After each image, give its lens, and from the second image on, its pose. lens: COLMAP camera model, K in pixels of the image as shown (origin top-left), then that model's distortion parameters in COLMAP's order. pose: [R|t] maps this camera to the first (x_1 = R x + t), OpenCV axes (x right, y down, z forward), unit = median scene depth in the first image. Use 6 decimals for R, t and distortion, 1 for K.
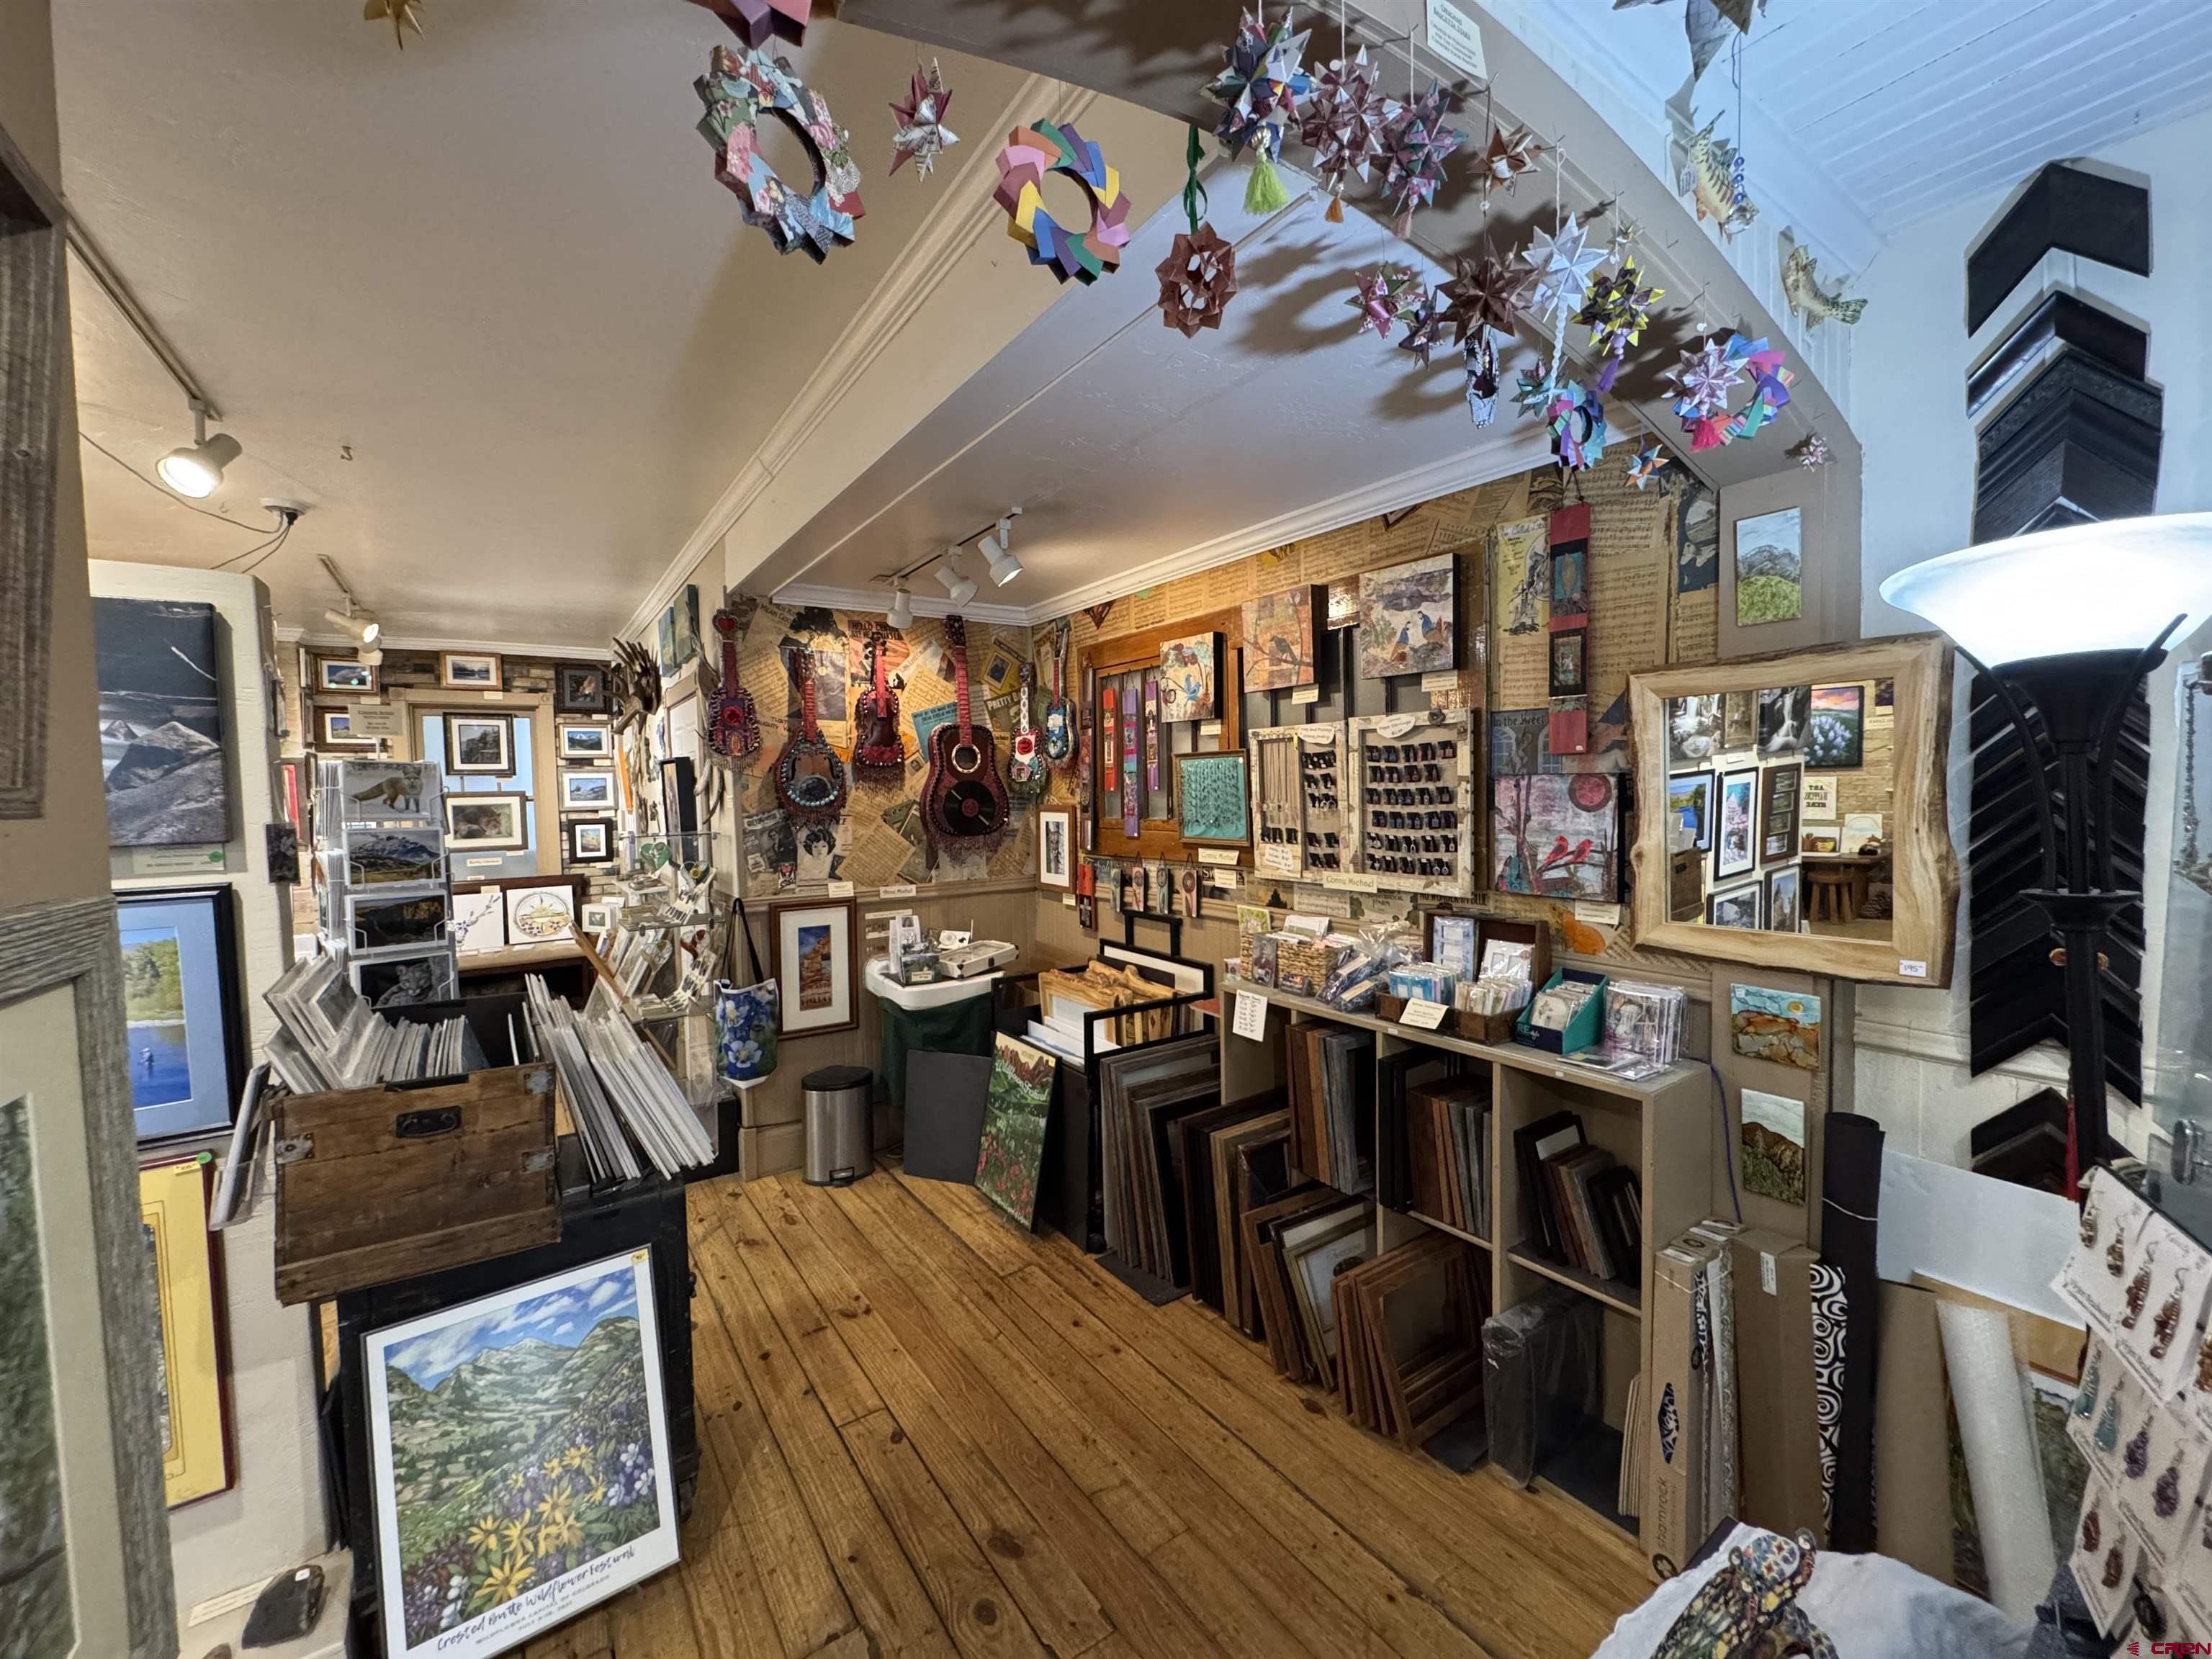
lens RADIAL K [[879.9, 0, 1106.0], [0, 879.9, 829.9], [0, 0, 1]] dist [-0.002731, 0.000126]
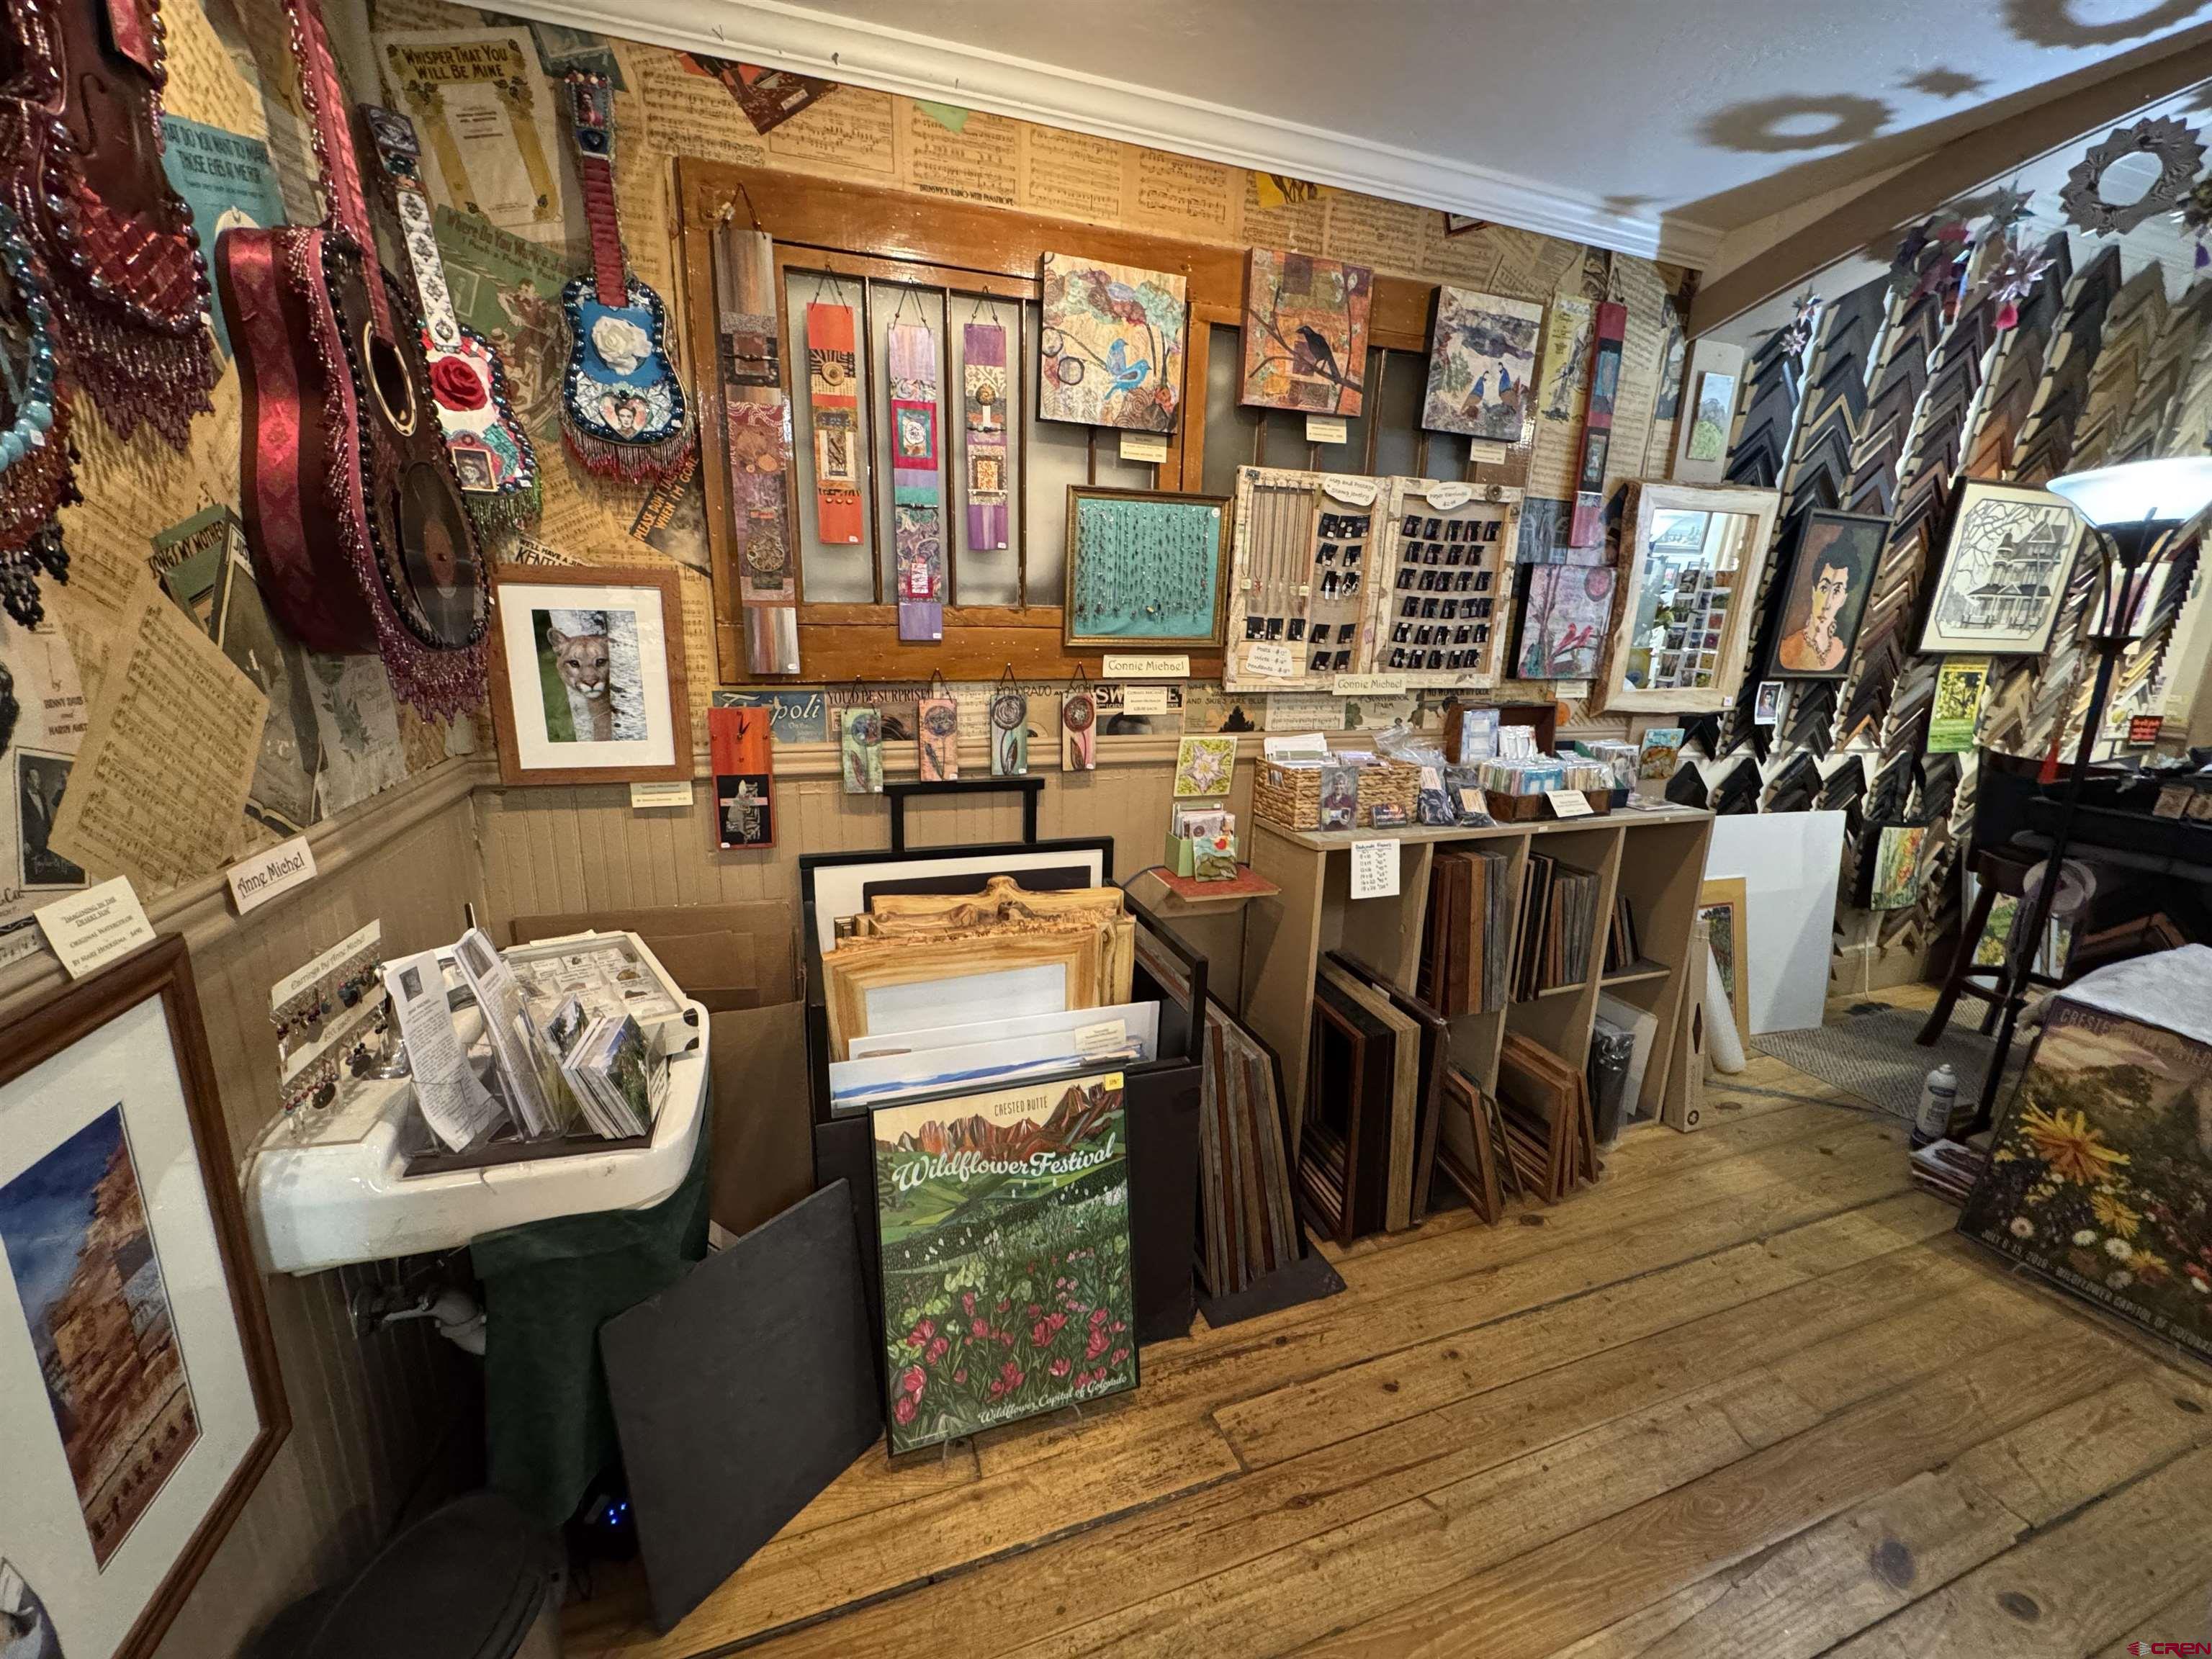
lens RADIAL K [[879.9, 0, 1103.7], [0, 879.9, 827.8], [0, 0, 1]] dist [-0.002731, 0.000126]
pose [[0.262113, -0.209370, 0.942051, -0.579434], [0.018746, 0.977102, 0.211944, 0.010155], [-0.964855, -0.037893, 0.260036, 0.983103]]
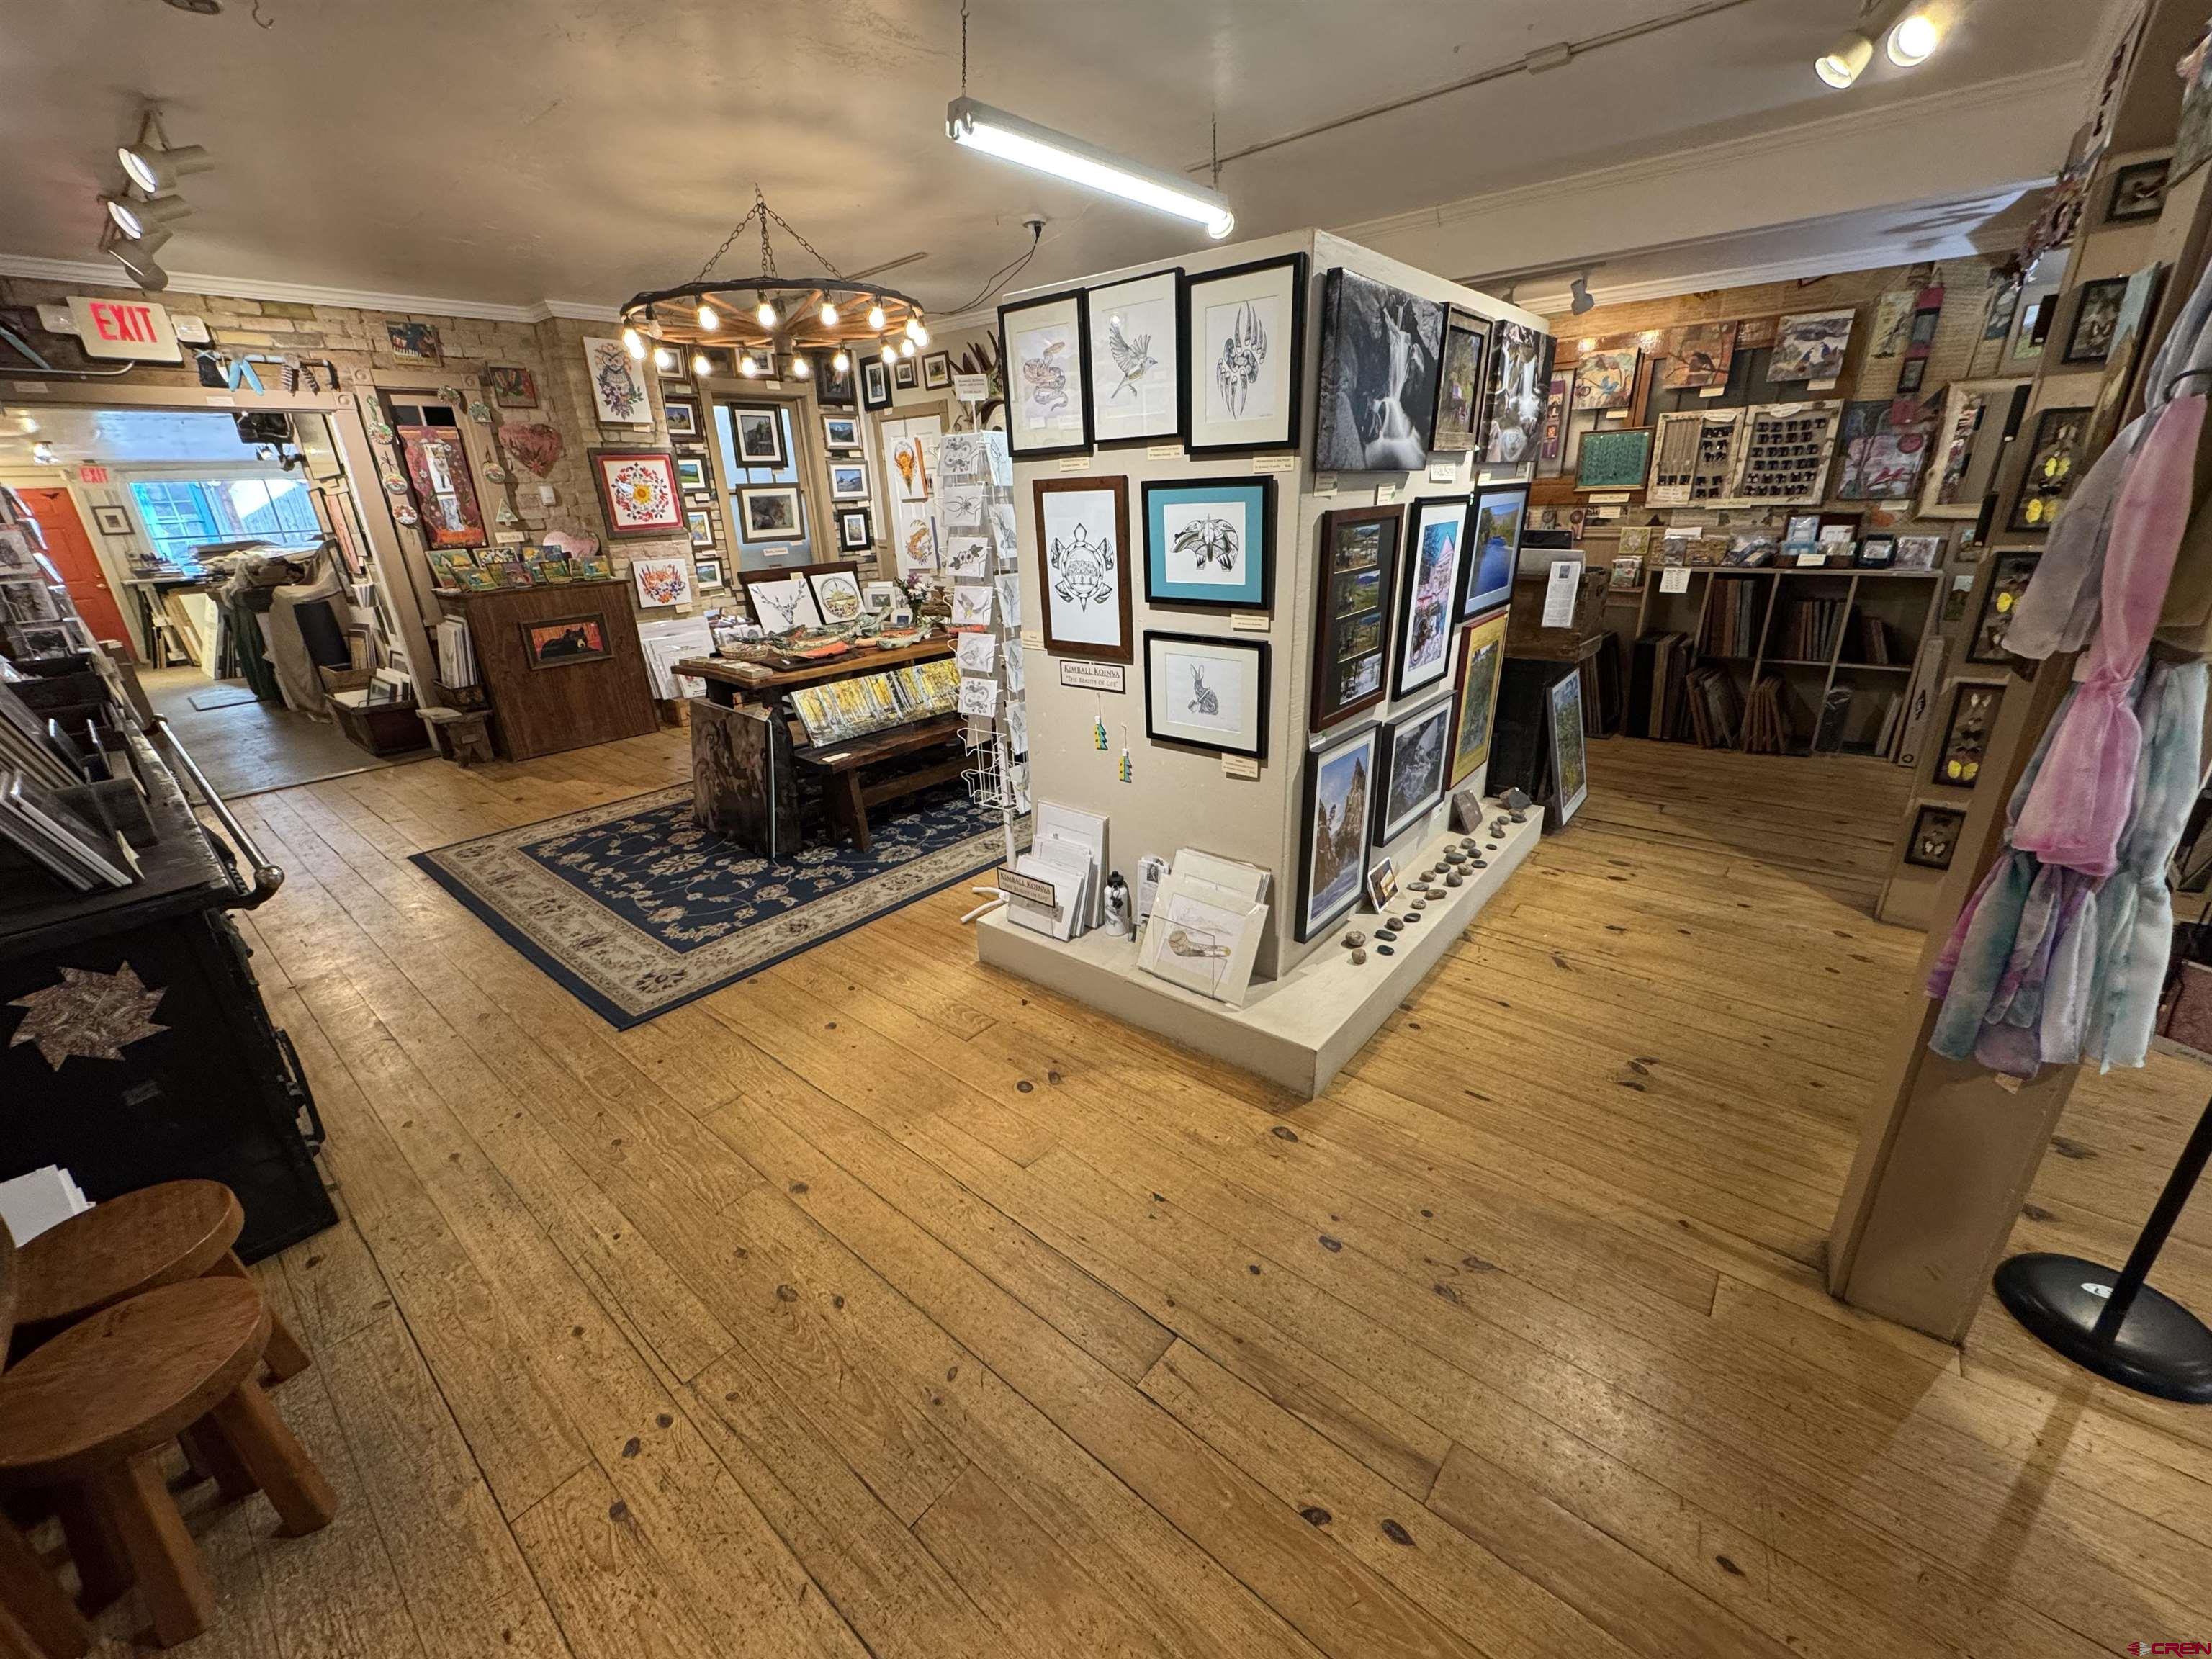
lens RADIAL K [[879.9, 0, 1105.1], [0, 879.9, 827.3], [0, 0, 1]] dist [-0.002731, 0.000126]
pose [[0.966303, -0.107306, 0.233976, -1.425747], [0.031279, 0.951179, 0.307050, 0.094182], [-0.255501, -0.289385, 0.922483, -0.533389]]
